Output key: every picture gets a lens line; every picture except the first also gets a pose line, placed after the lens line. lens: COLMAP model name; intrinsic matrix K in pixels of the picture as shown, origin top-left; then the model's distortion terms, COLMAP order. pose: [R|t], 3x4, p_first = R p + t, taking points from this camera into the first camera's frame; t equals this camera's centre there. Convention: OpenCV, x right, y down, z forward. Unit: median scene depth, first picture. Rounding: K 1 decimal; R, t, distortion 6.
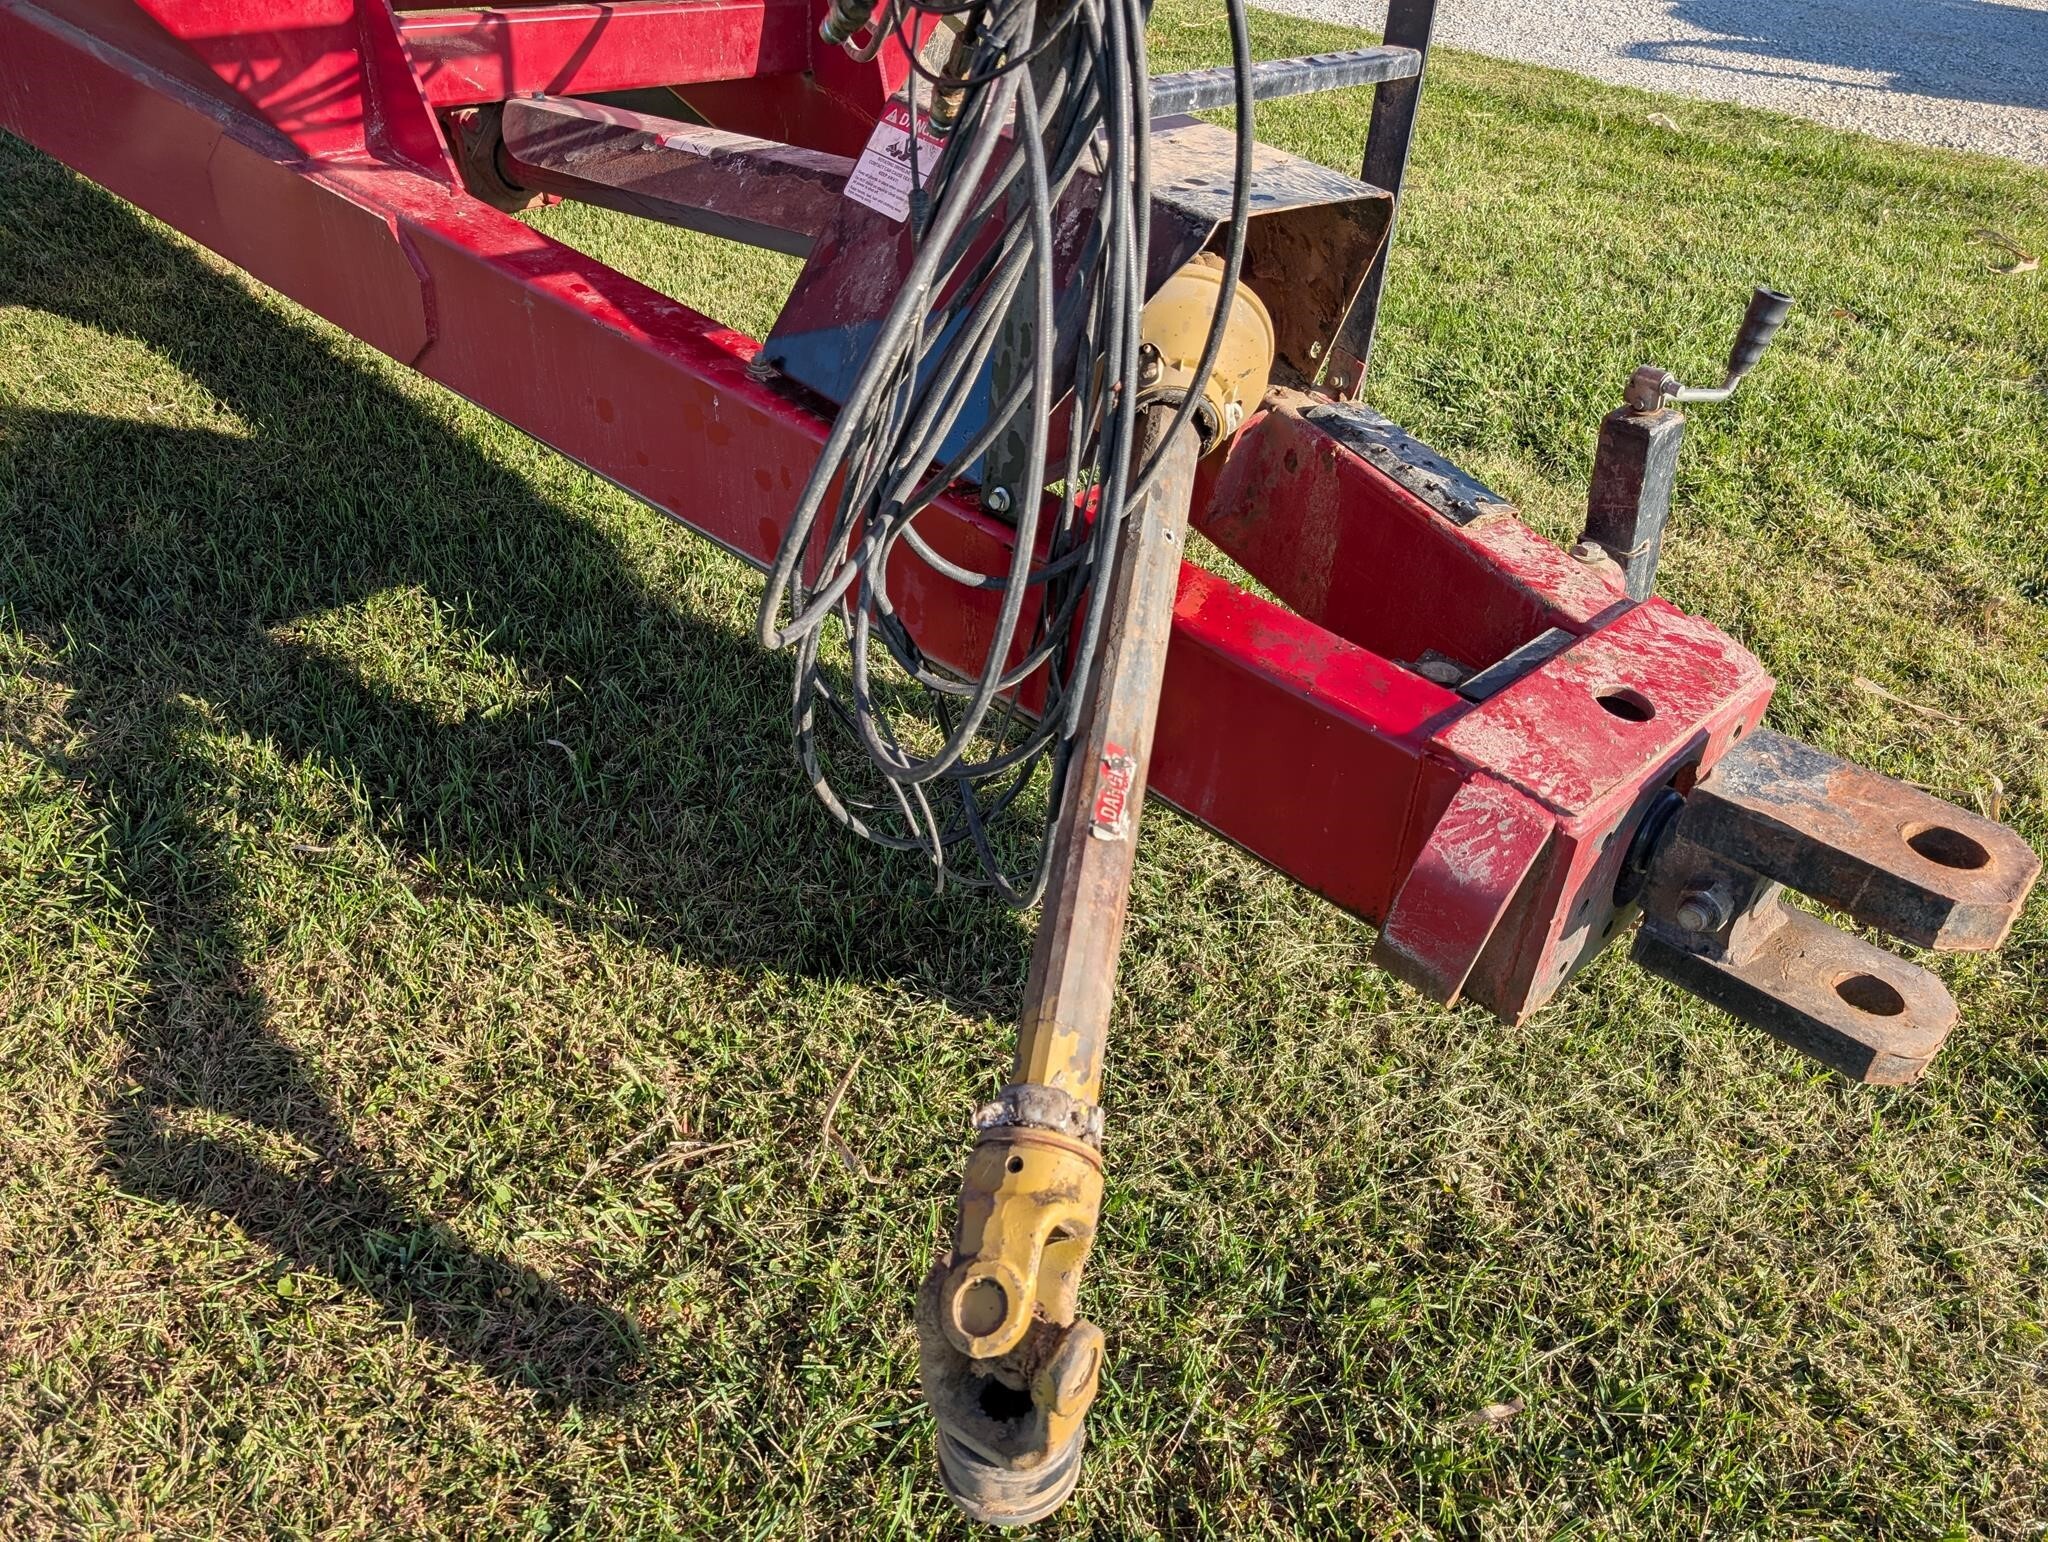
lens RADIAL K [[1470.3, 0, 1021.8], [0, 1470.3, 789.7], [0, 0, 1]] dist [0.023151, -0.013604]
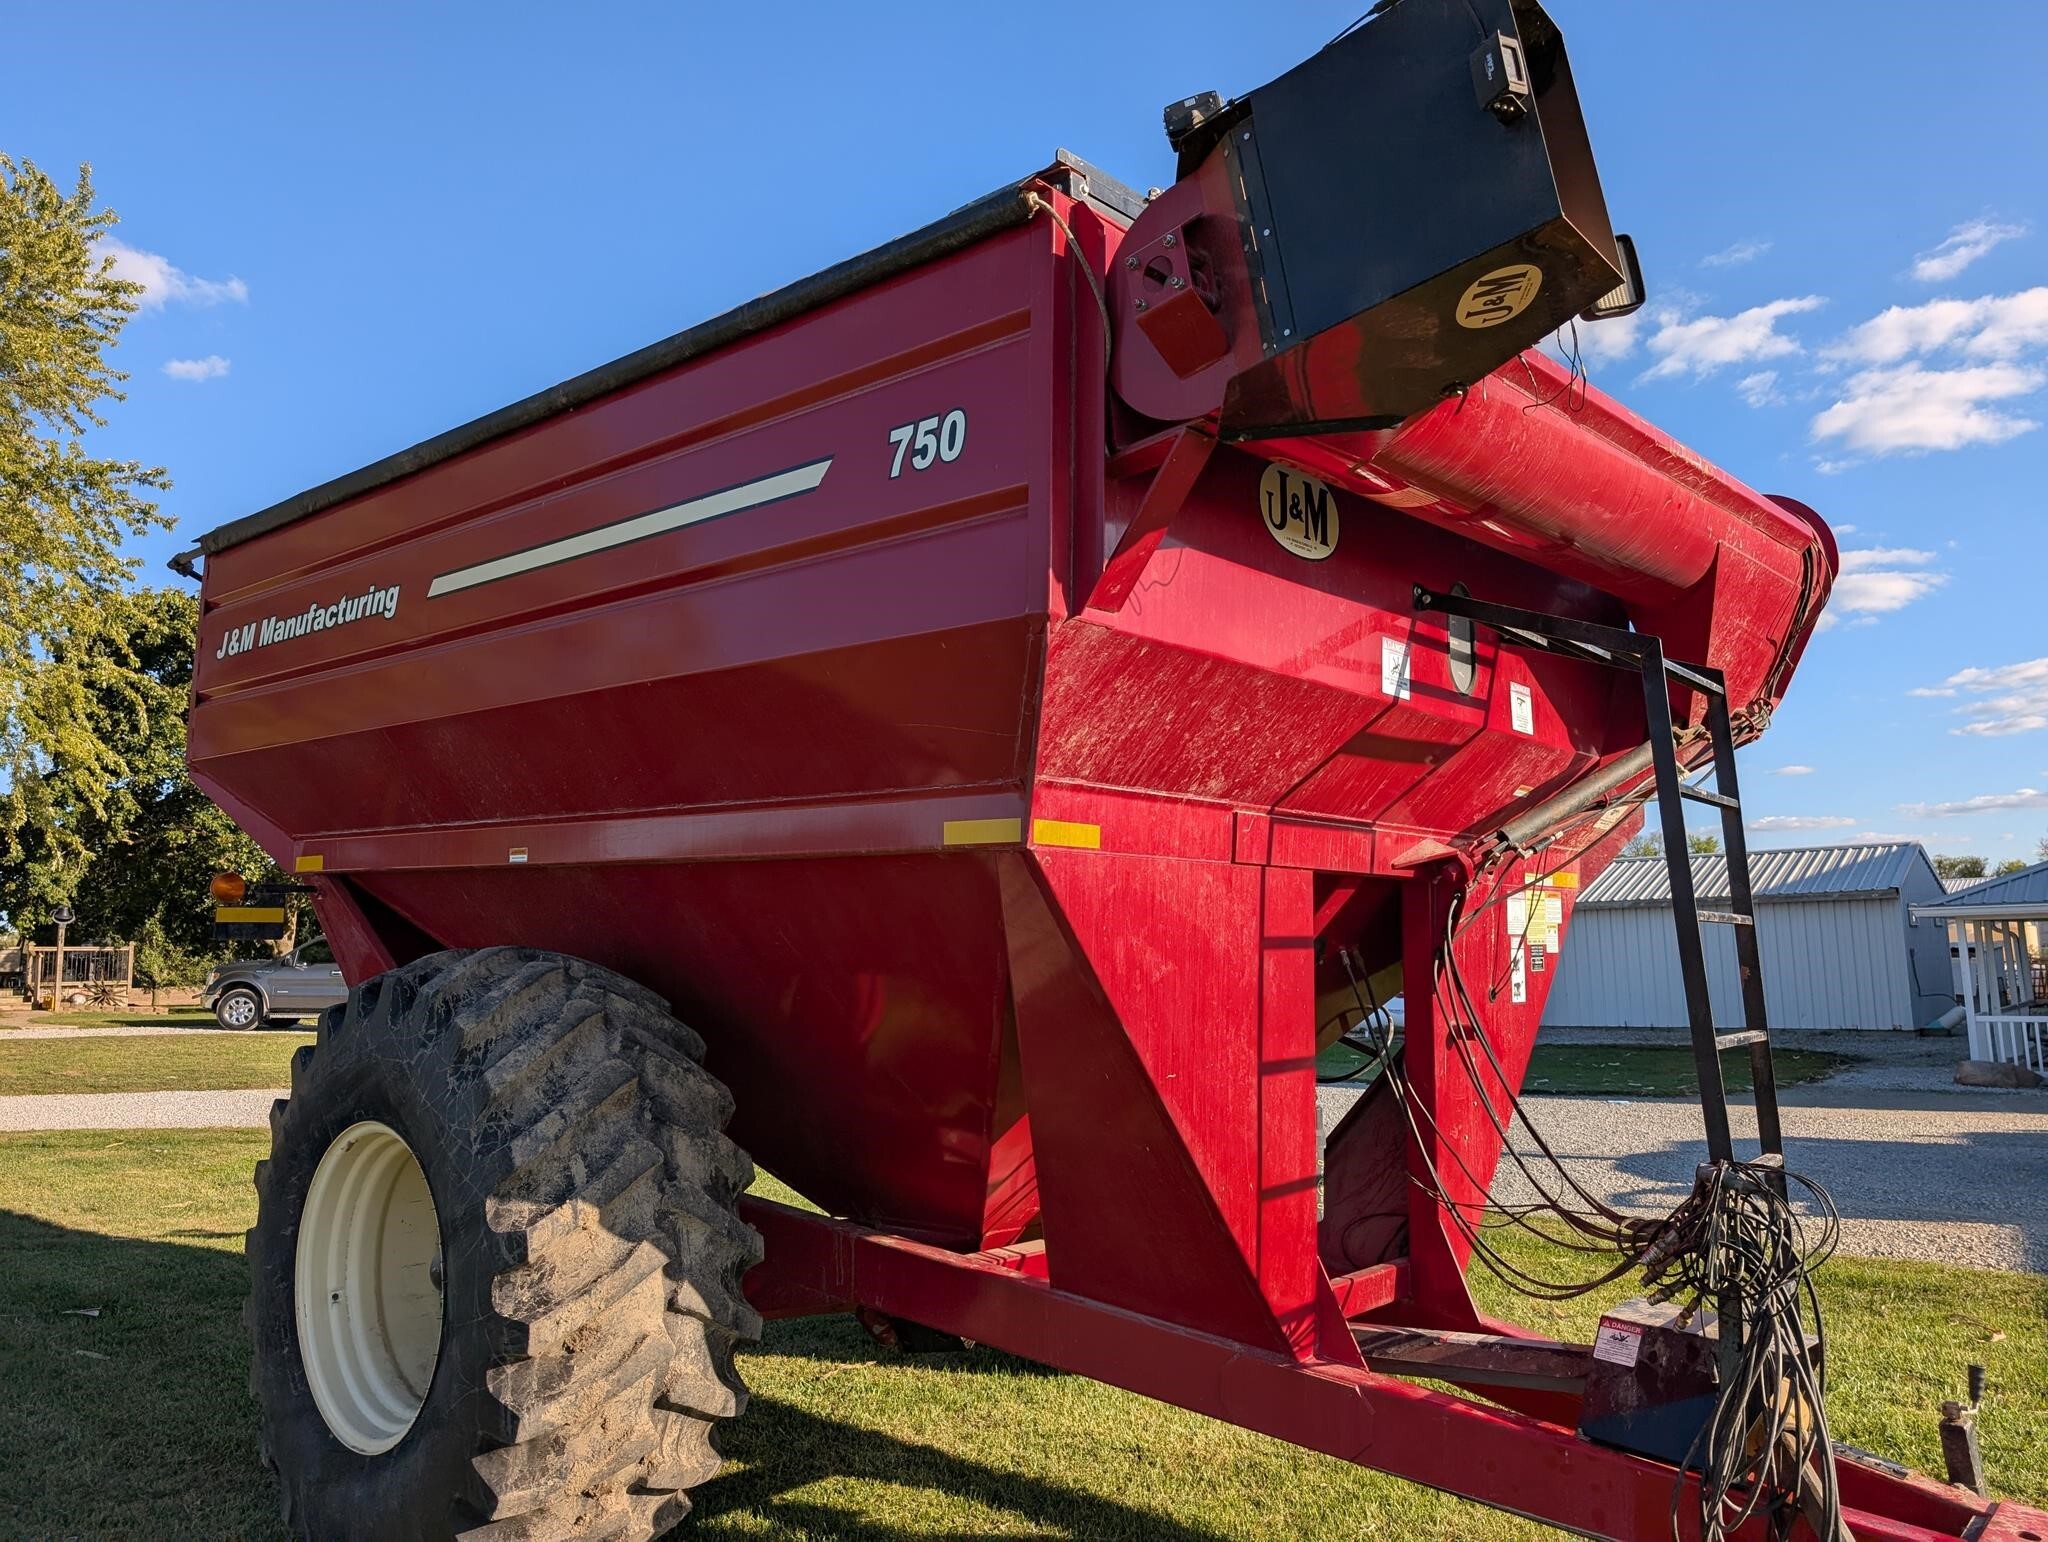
lens RADIAL K [[1475.0, 0, 1026.3], [0, 1475.0, 774.9], [0, 0, 1]] dist [0.022016, -0.014974]
pose [[0.994749, -0.056449, 0.085366, -1.041450], [0.099352, 0.732780, -0.673174, 0.382654], [-0.024554, 0.678120, 0.734541, -1.224136]]
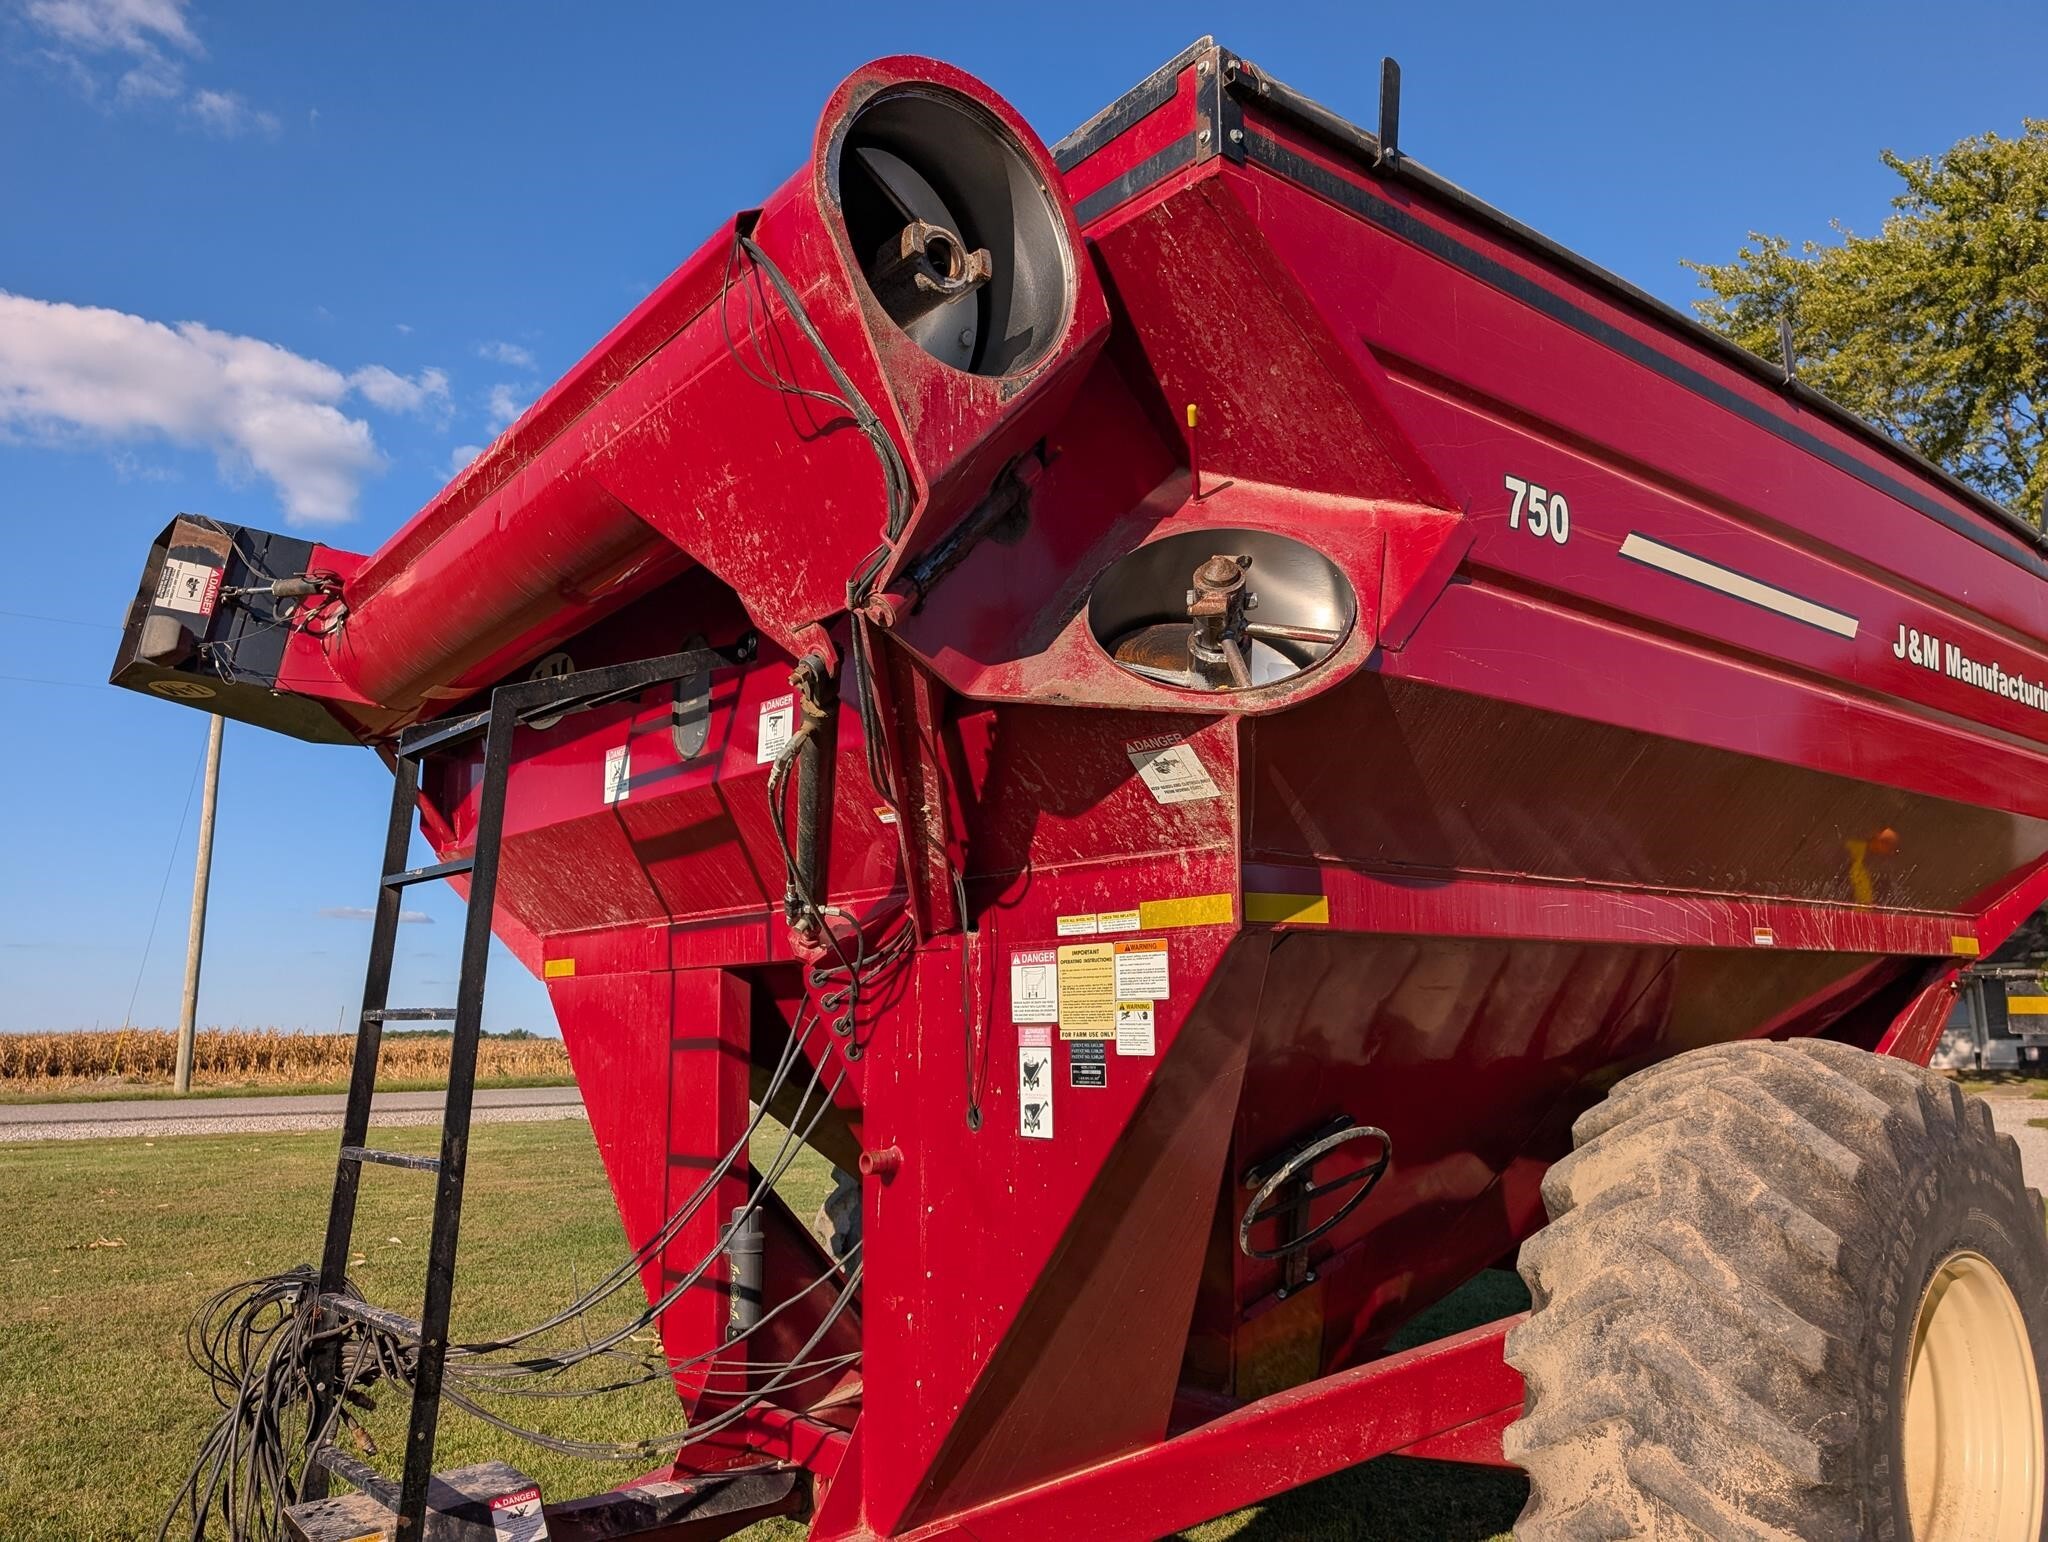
lens RADIAL K [[1475.0, 0, 1026.3], [0, 1475.0, 774.9], [0, 0, 1]] dist [0.022016, -0.014974]
pose [[-0.070881, -0.231911, -0.970151, 1.935792], [-0.582888, 0.798889, -0.148385, -1.226790], [0.809455, 0.554972, -0.191804, 1.277548]]
